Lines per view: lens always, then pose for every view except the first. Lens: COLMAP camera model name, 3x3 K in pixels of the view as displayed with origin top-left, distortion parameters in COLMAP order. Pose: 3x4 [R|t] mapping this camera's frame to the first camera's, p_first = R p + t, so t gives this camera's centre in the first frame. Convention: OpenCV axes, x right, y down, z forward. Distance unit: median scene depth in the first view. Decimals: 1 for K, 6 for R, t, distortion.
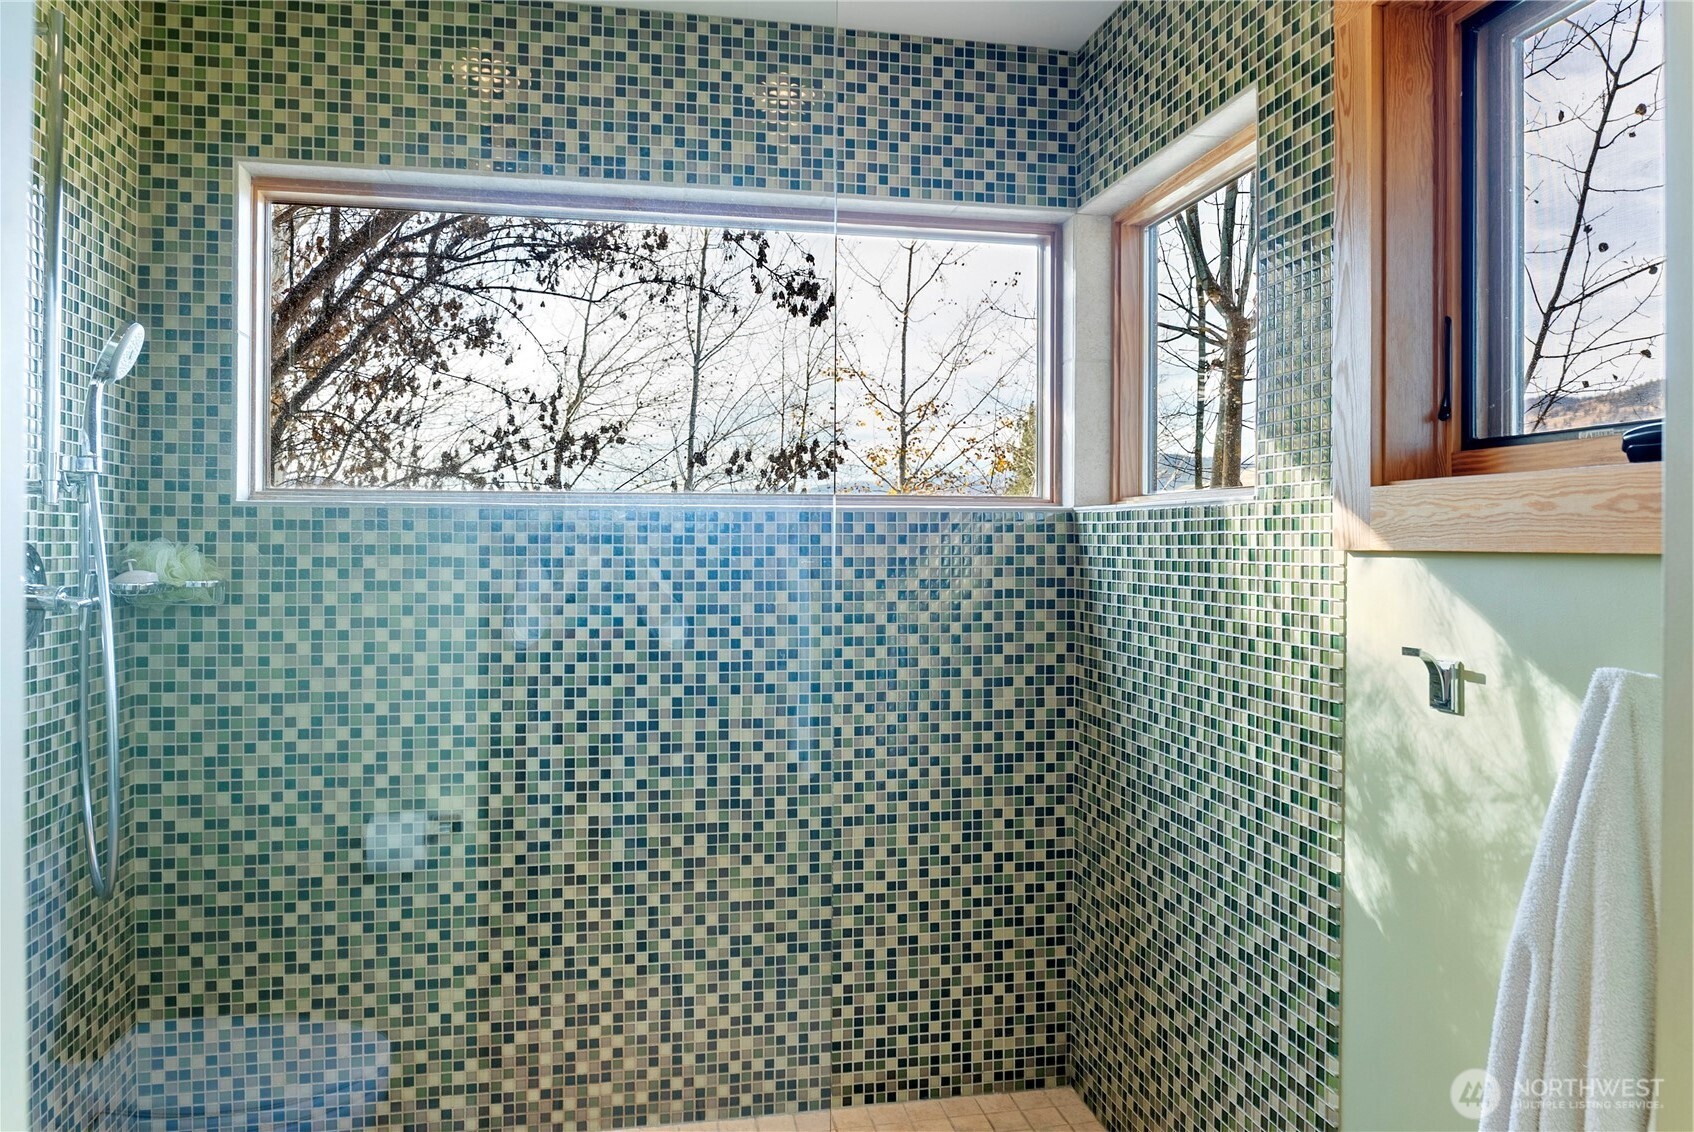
lens RADIAL K [[1165.3, 0, 848.6], [0, 1165.3, 553.2], [0, 0, 1]] dist [-0.010190, -0.005017]
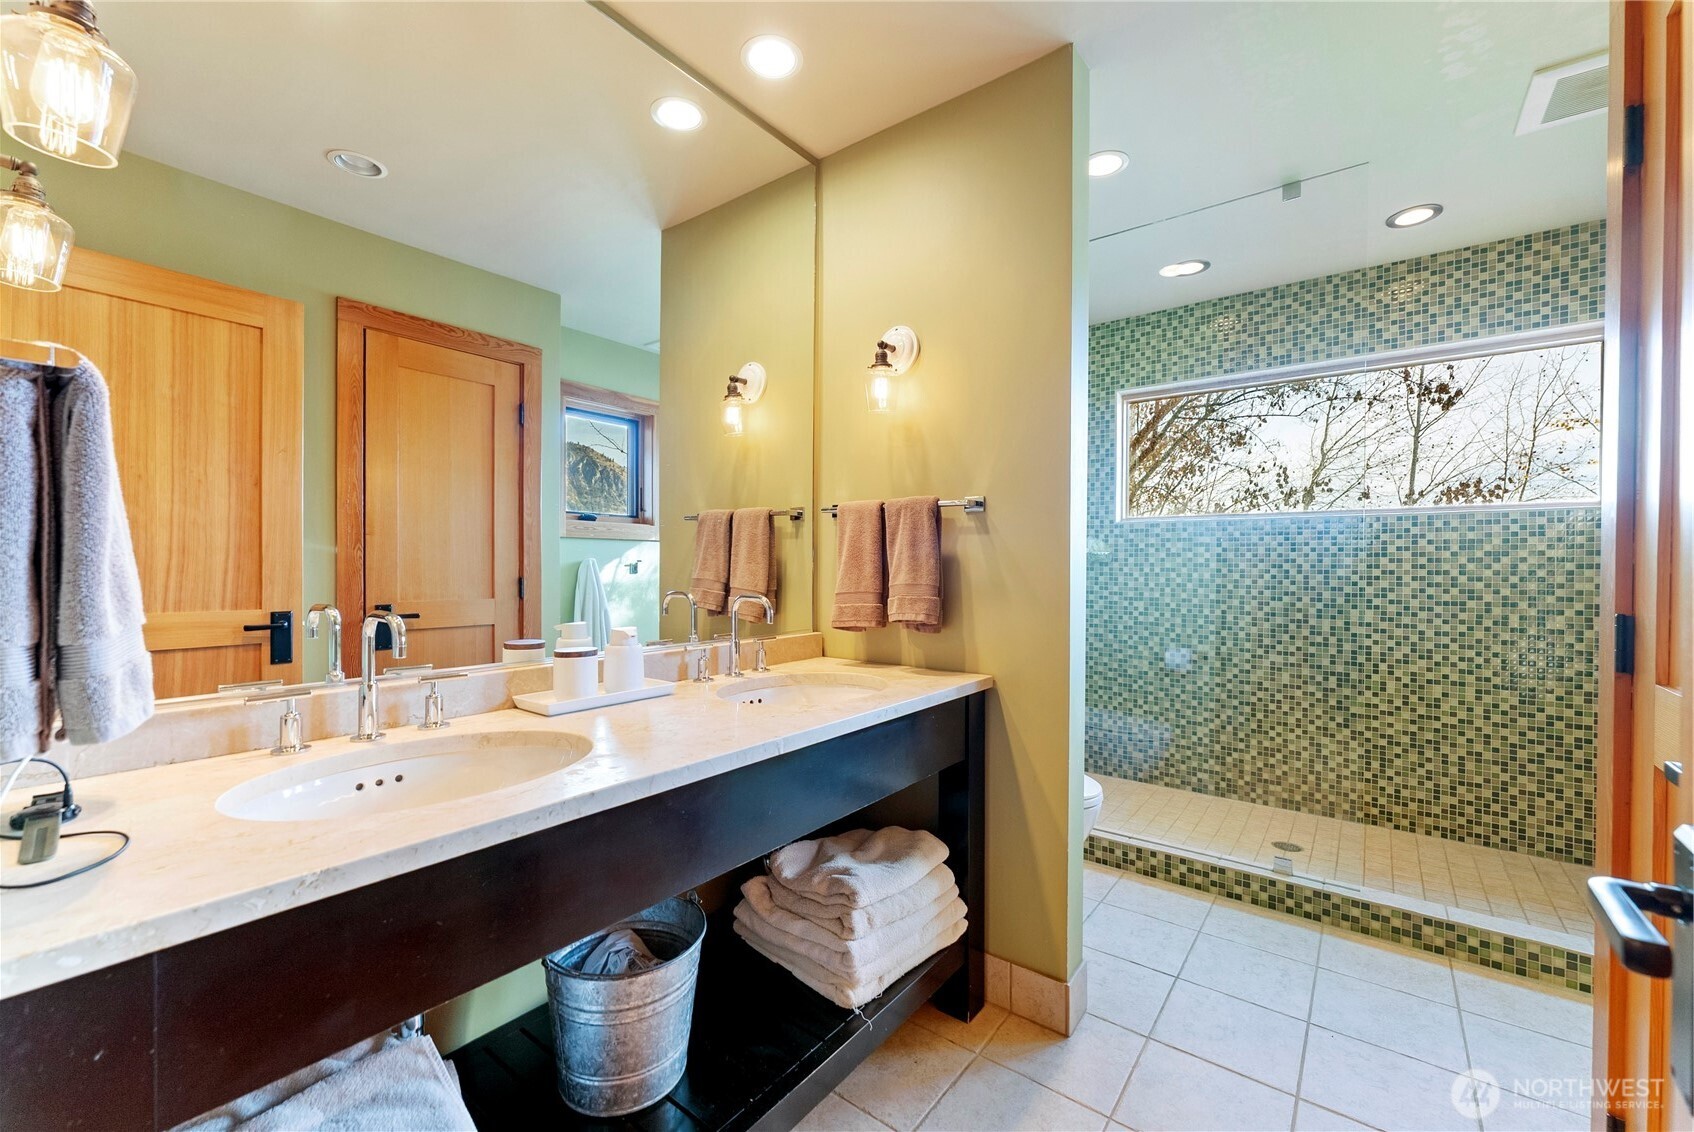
lens RADIAL K [[673.0, 0, 853.2], [0, 673.0, 561.5], [0, 0, 1]] dist [-0.001785, -0.000066]
pose [[0.658789, -0.002109, -0.752325, 0.205436], [-0.008436, 0.999912, -0.010190, 0.059174], [0.752280, 0.013060, 0.658714, -0.408062]]
